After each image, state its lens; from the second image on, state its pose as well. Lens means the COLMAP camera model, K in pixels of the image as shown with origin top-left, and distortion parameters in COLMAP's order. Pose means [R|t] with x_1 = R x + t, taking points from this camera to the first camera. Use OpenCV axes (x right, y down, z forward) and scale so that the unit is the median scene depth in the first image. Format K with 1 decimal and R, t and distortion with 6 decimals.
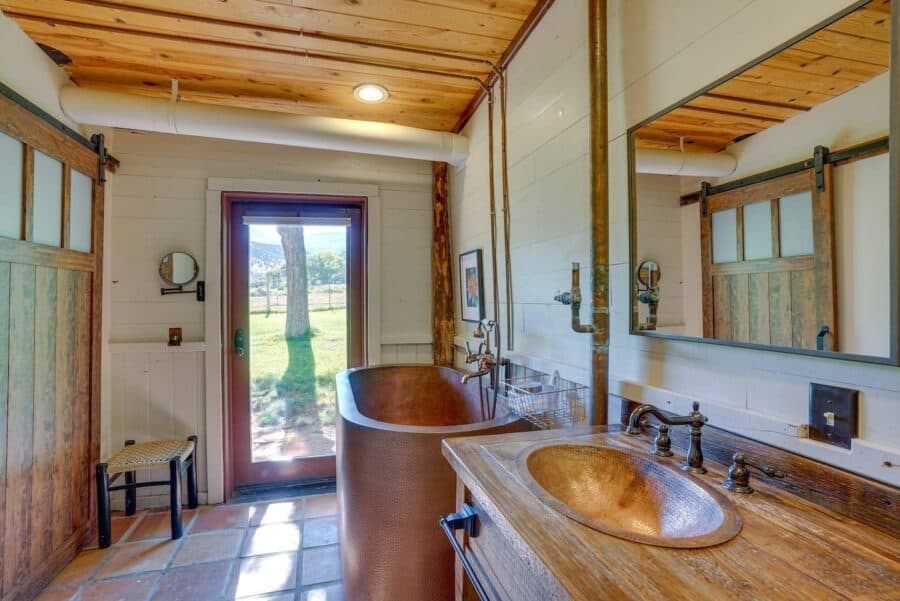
lens RADIAL K [[413.8, 0, 424.2], [0, 413.8, 301.4], [0, 0, 1]] dist [0.000354, 0.000035]
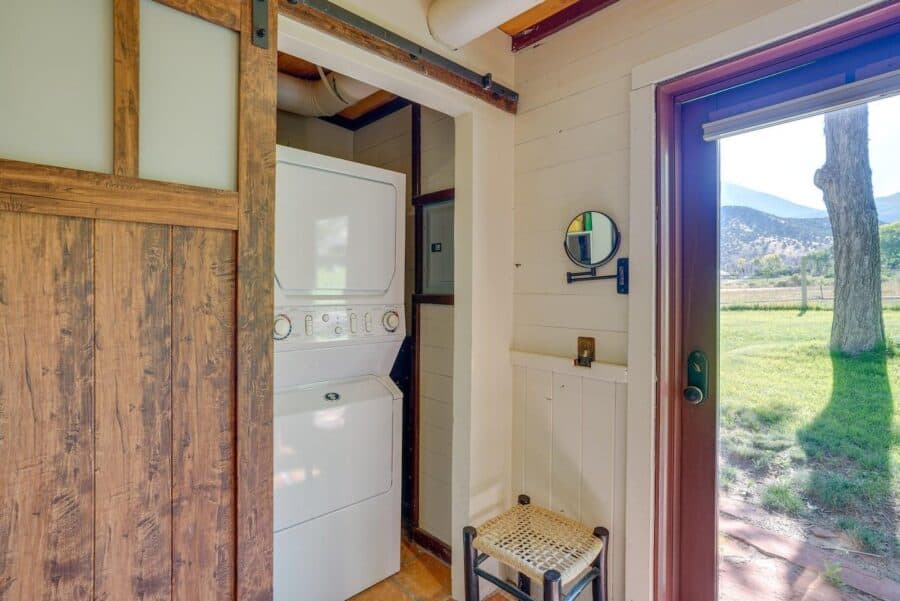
lens RADIAL K [[450.3, 0, 425.0], [0, 450.3, 288.5], [0, 0, 1]] dist [-0.078044, 0.038461]
pose [[0.466008, 0.002288, -0.884778, -0.130477], [-0.009210, 0.999955, -0.002265, -0.003249], [0.884733, 0.009205, 0.466008, 0.470768]]
